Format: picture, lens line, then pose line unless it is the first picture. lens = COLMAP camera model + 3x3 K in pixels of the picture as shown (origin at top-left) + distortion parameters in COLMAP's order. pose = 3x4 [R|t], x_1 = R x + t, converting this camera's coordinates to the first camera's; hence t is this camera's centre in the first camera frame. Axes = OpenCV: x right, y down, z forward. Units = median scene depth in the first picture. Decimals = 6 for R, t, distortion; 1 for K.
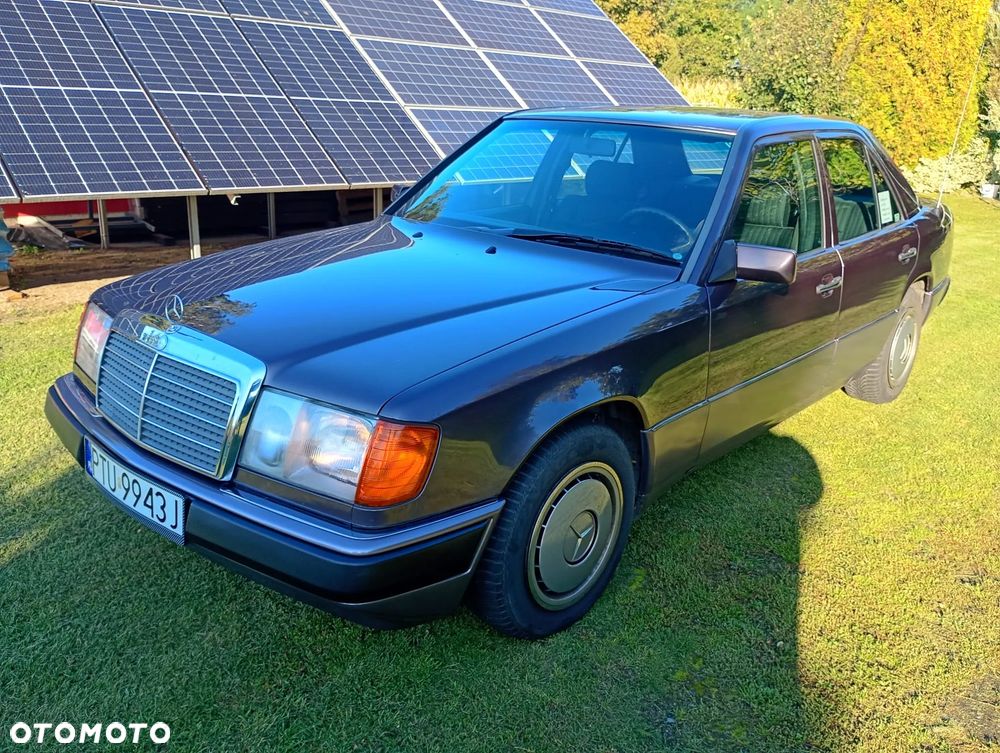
lens RADIAL K [[831.1, 0, 492.7], [0, 831.1, 383.2], [0, 0, 1]] dist [0.075837, -0.093104]
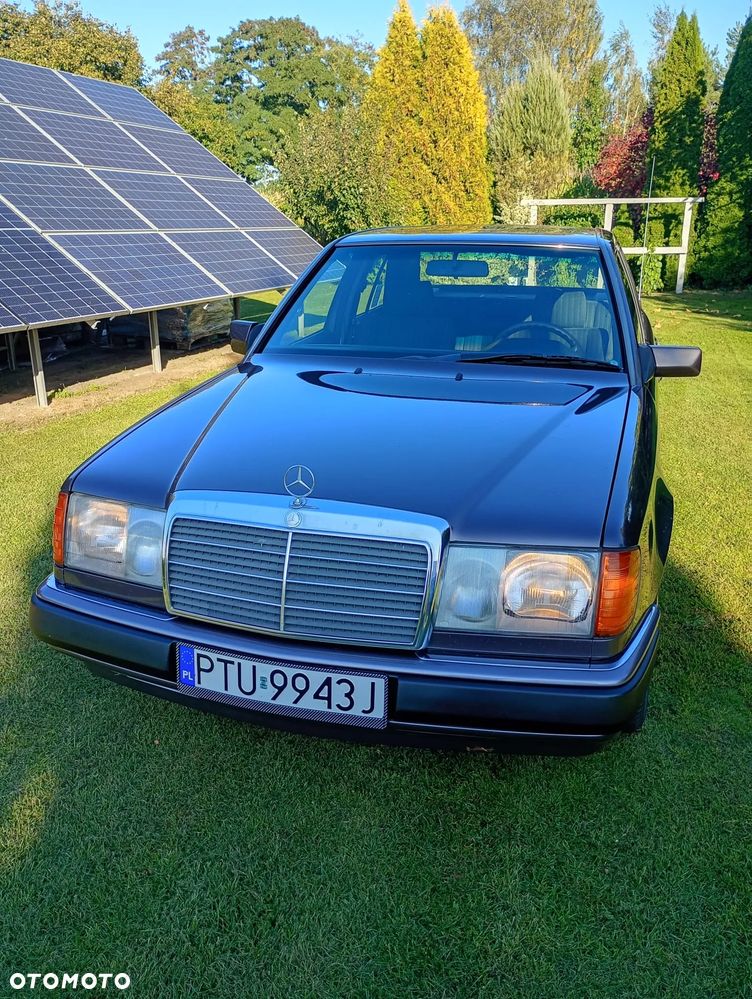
lens RADIAL K [[830.3, 0, 372.4], [0, 830.3, 505.2], [0, 0, 1]] dist [0.075837, -0.093104]
pose [[0.909091, -0.174793, 0.378155, -0.192071], [0.170083, 0.984350, 0.046111, -0.026735], [-0.380297, 0.022398, 0.924593, 0.039129]]
